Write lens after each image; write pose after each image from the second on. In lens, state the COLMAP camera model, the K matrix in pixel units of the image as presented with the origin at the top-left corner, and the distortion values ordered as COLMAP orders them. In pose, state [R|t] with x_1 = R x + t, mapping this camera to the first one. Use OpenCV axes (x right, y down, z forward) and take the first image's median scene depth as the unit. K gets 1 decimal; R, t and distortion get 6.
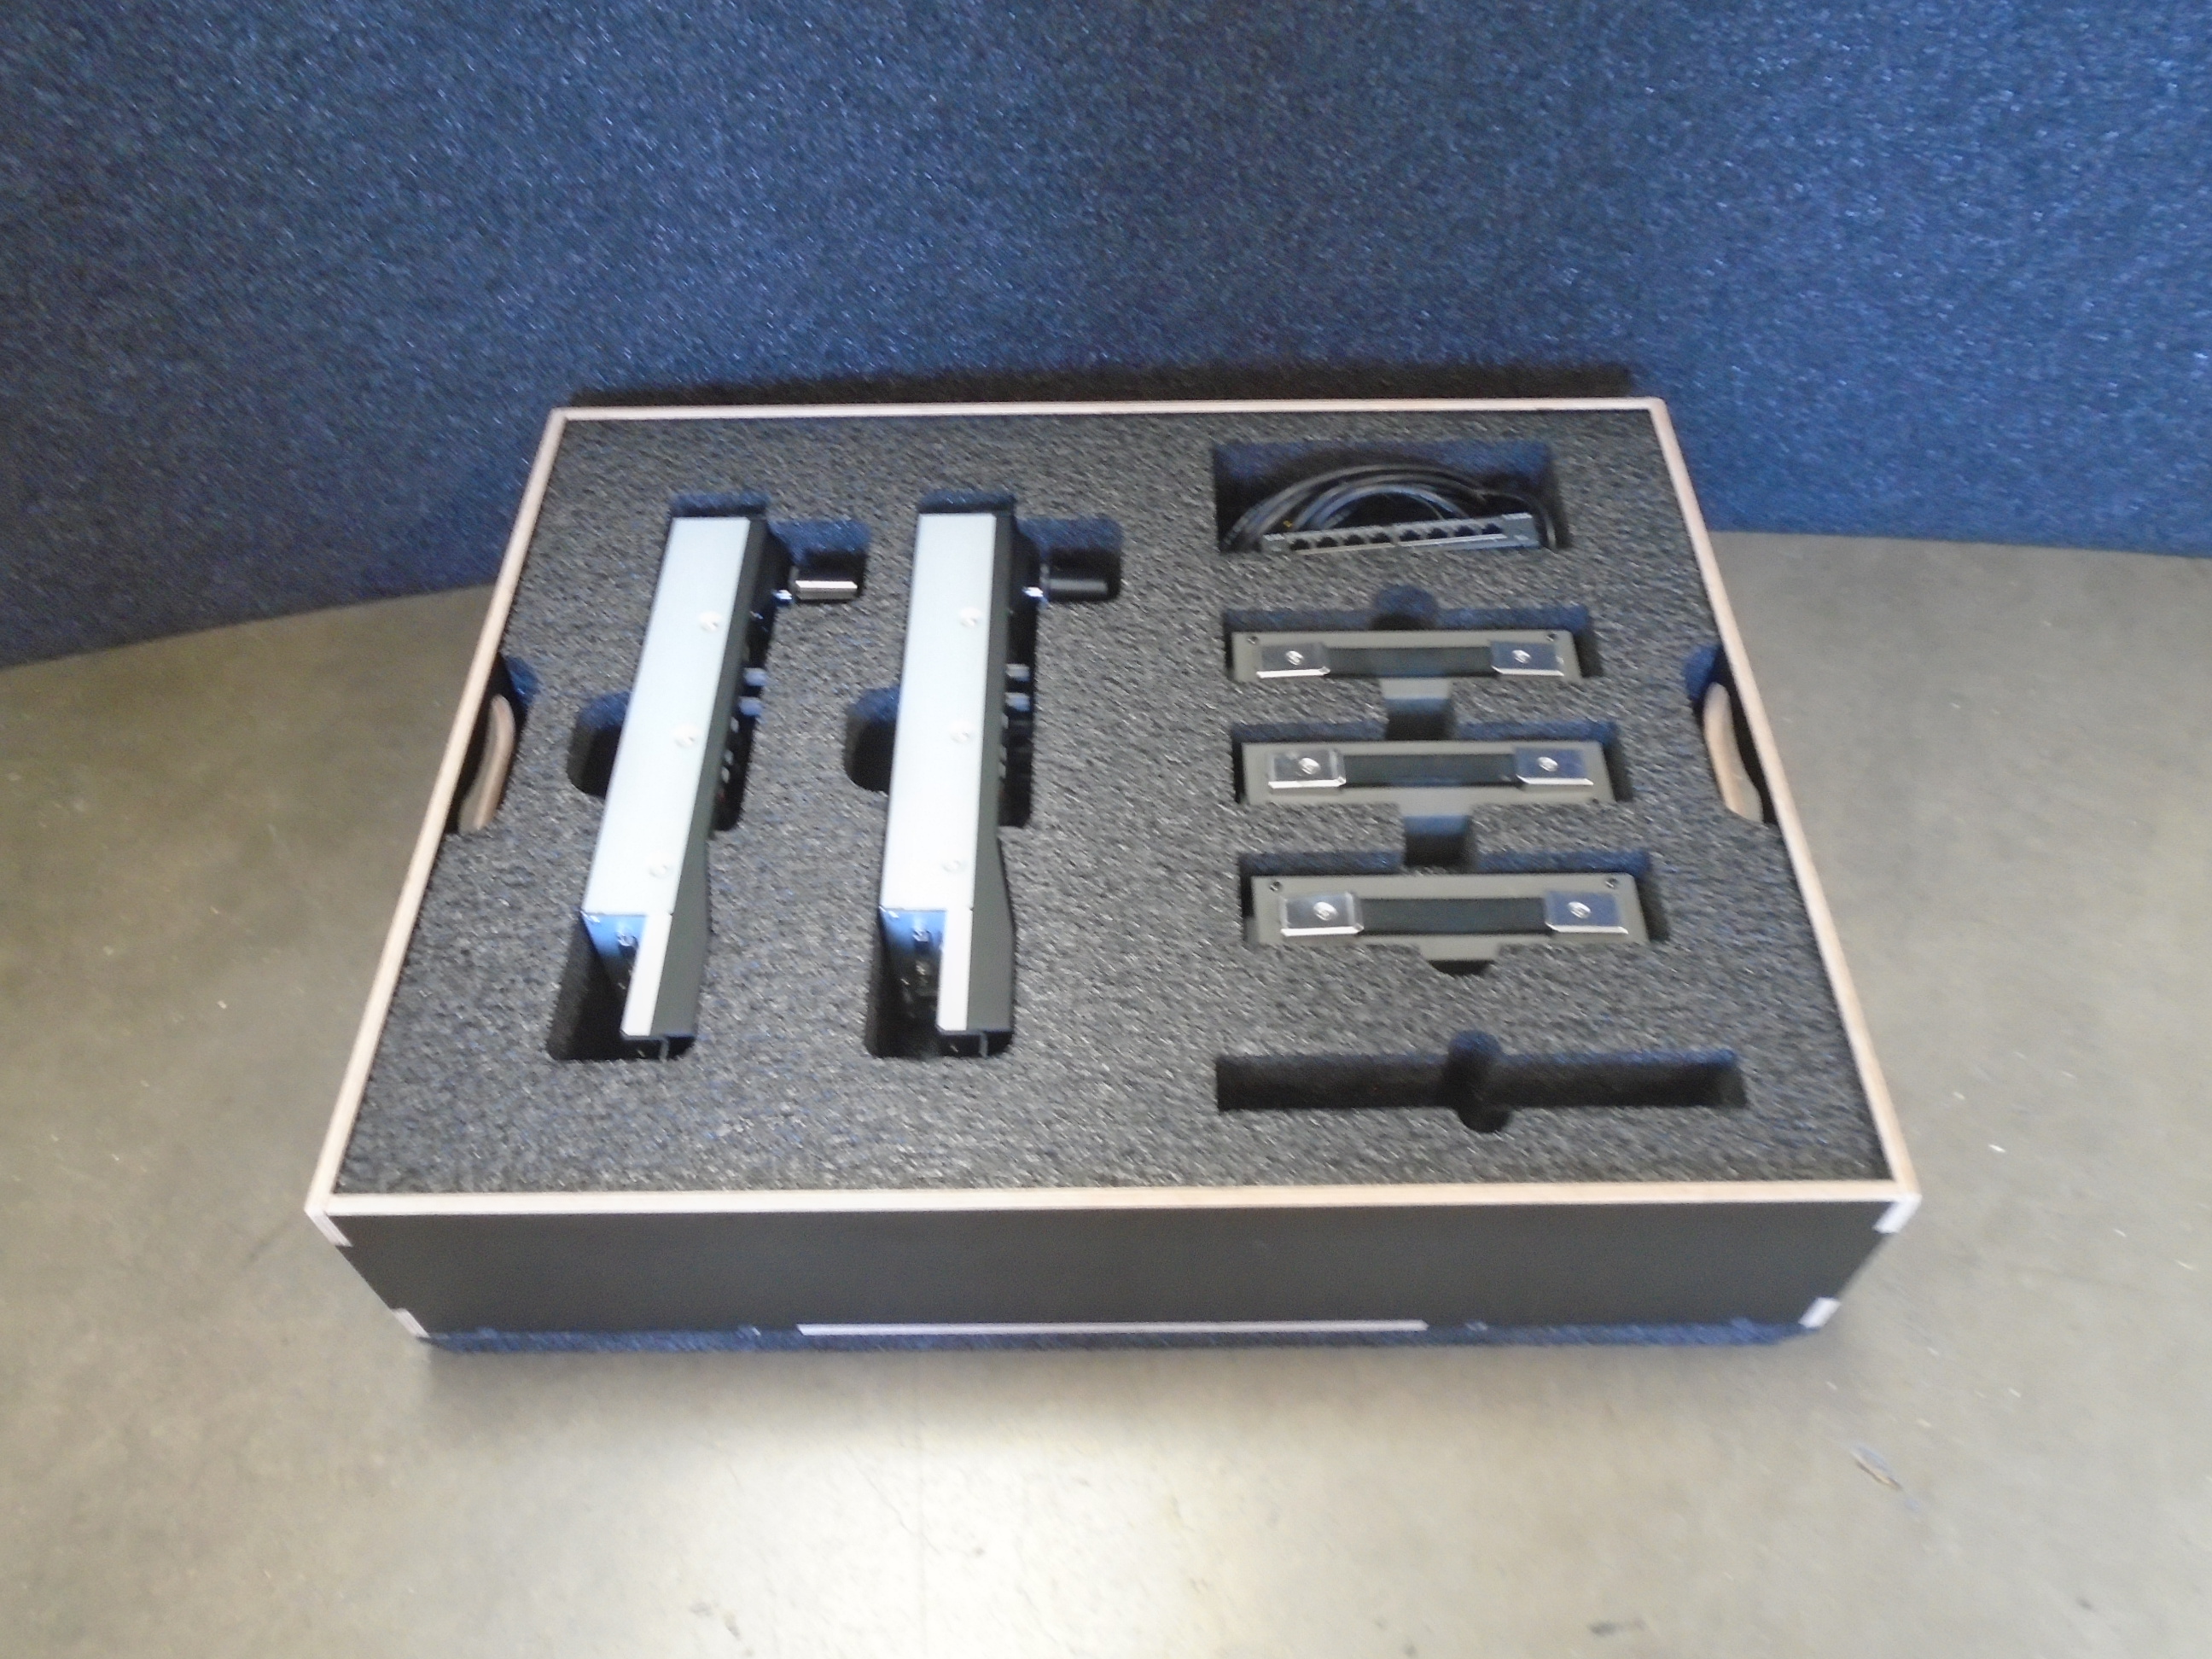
lens RADIAL K [[1678.9, 0, 1104.3], [0, 1678.9, 844.6], [0, 0, 1]] dist [0.049428, -0.034736]
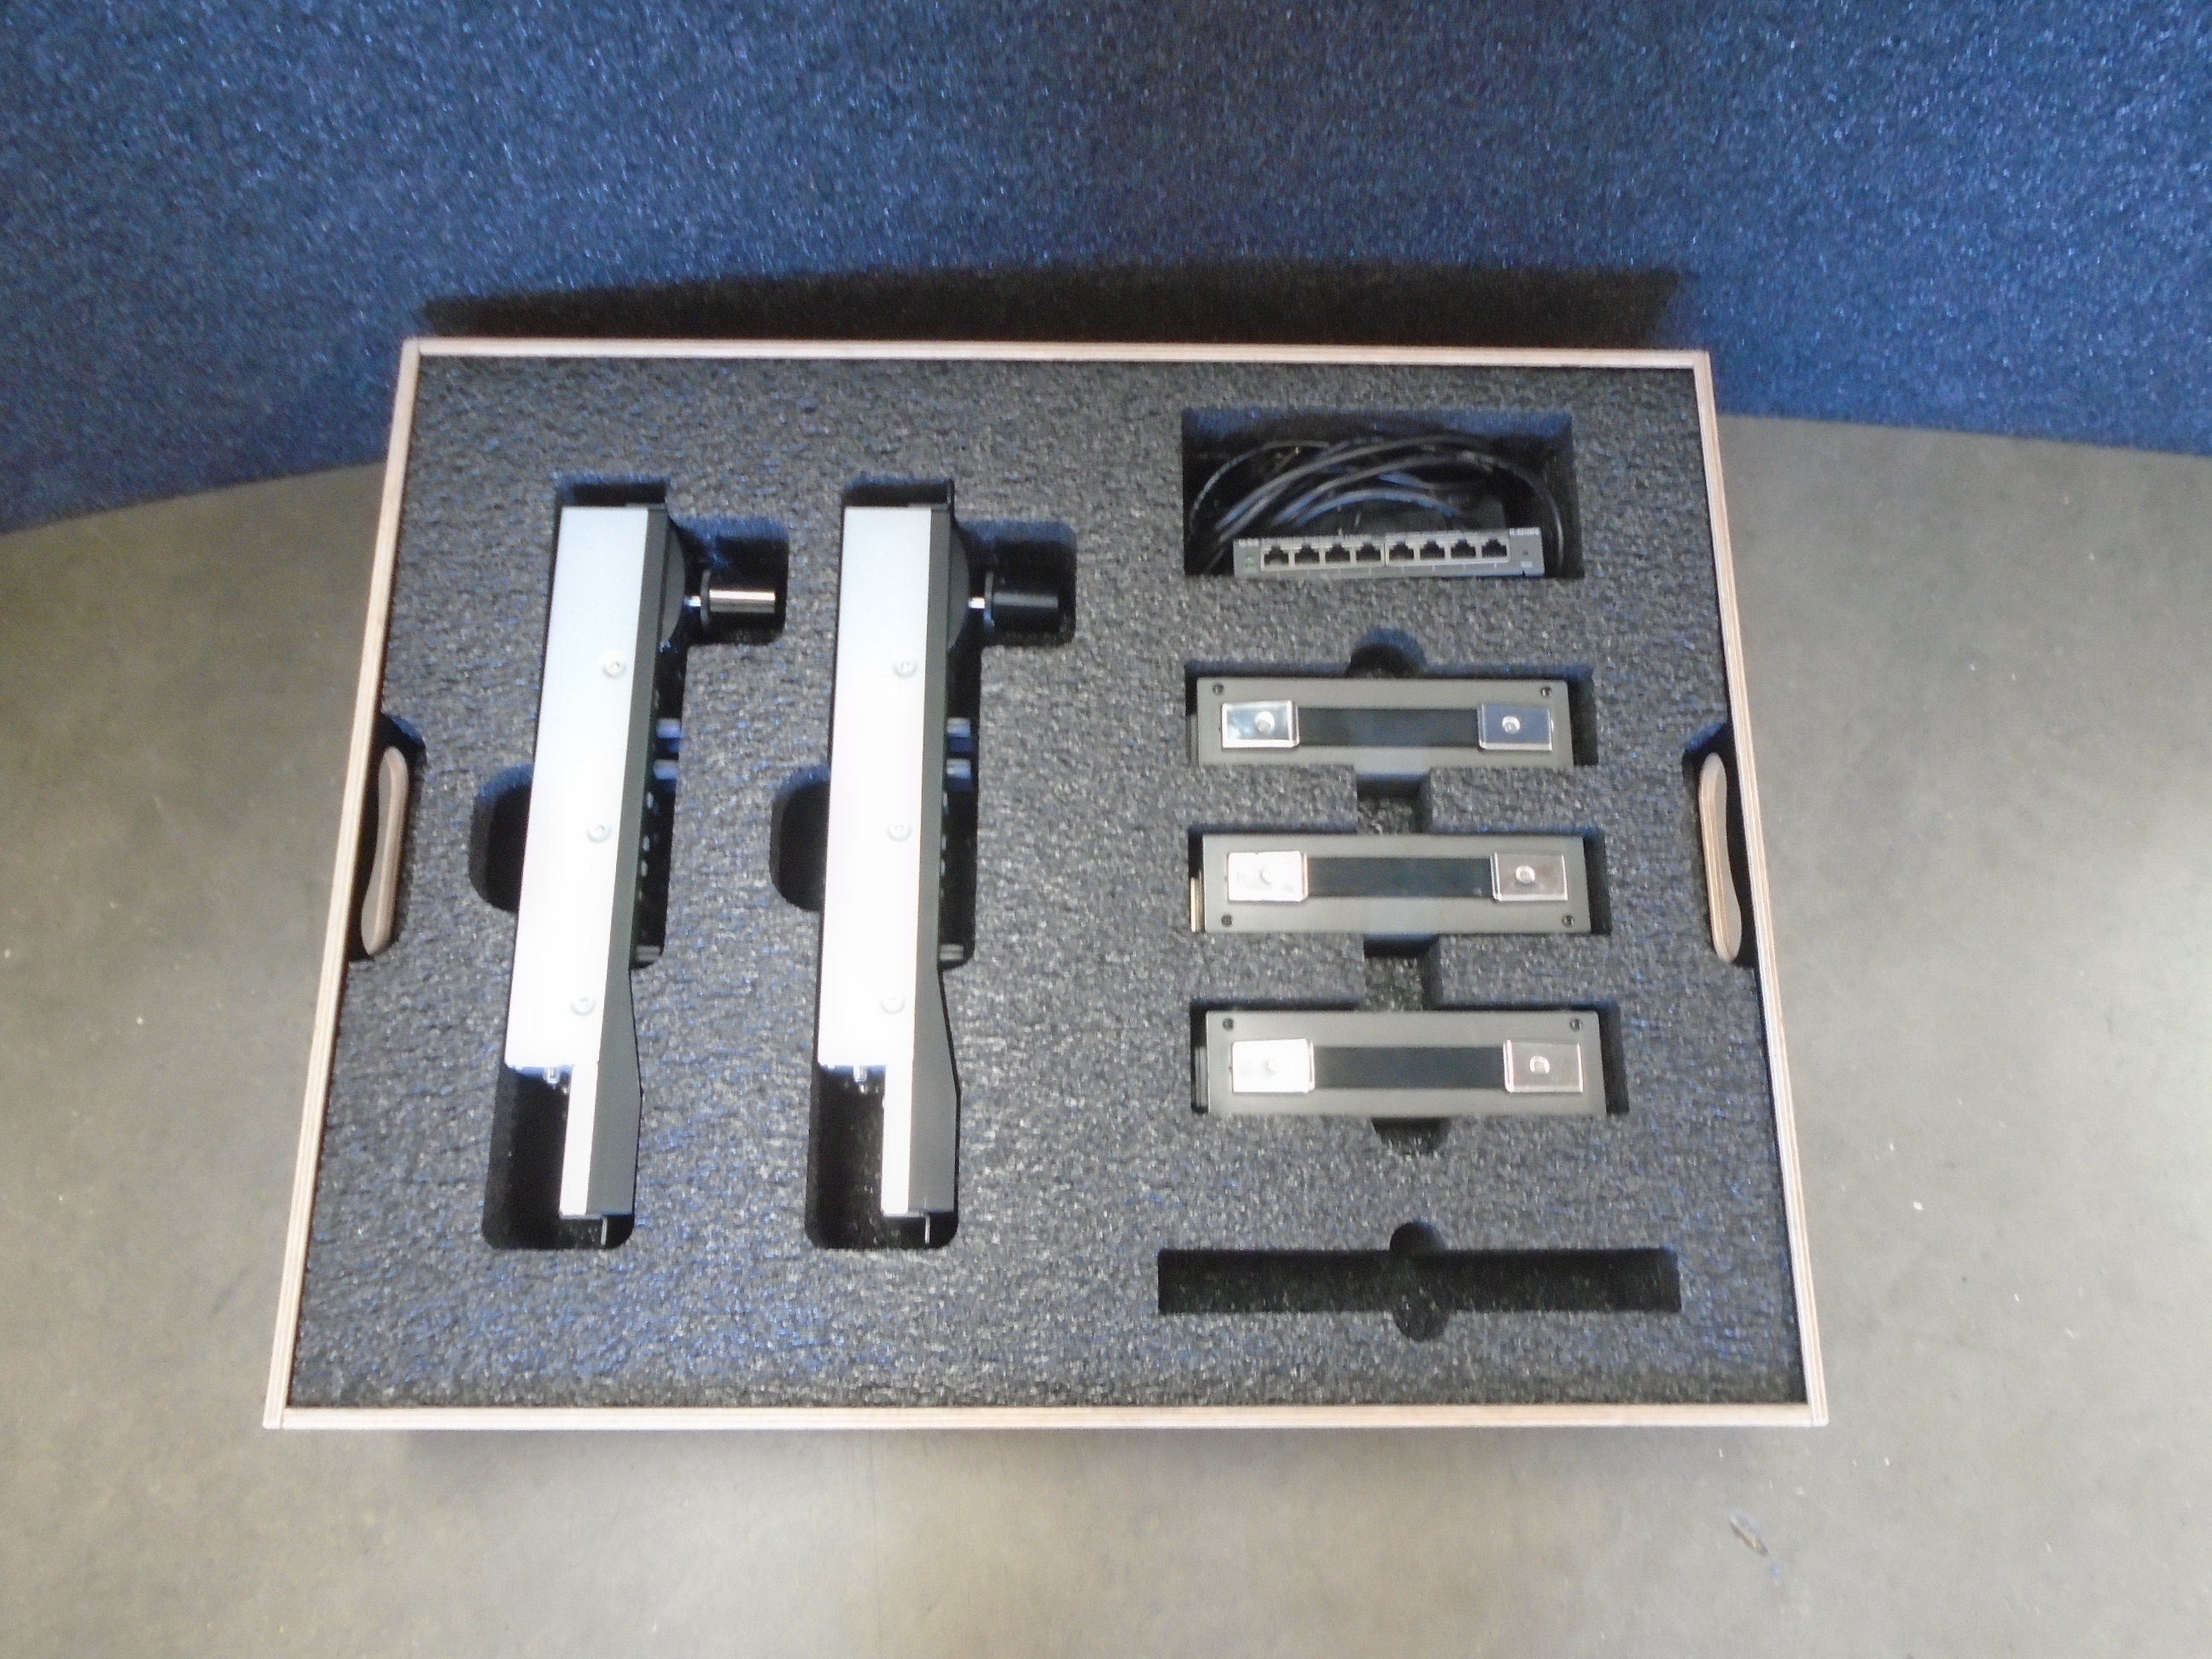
lens RADIAL K [[1678.9, 0, 1100.9], [0, 1678.9, 842.3], [0, 0, 1]] dist [0.049428, -0.034736]
pose [[0.999613, 0.010738, 0.025645, 0.002375], [-0.019383, 0.930434, 0.365947, -0.382359], [-0.019931, -0.366302, 0.930282, 0.130537]]
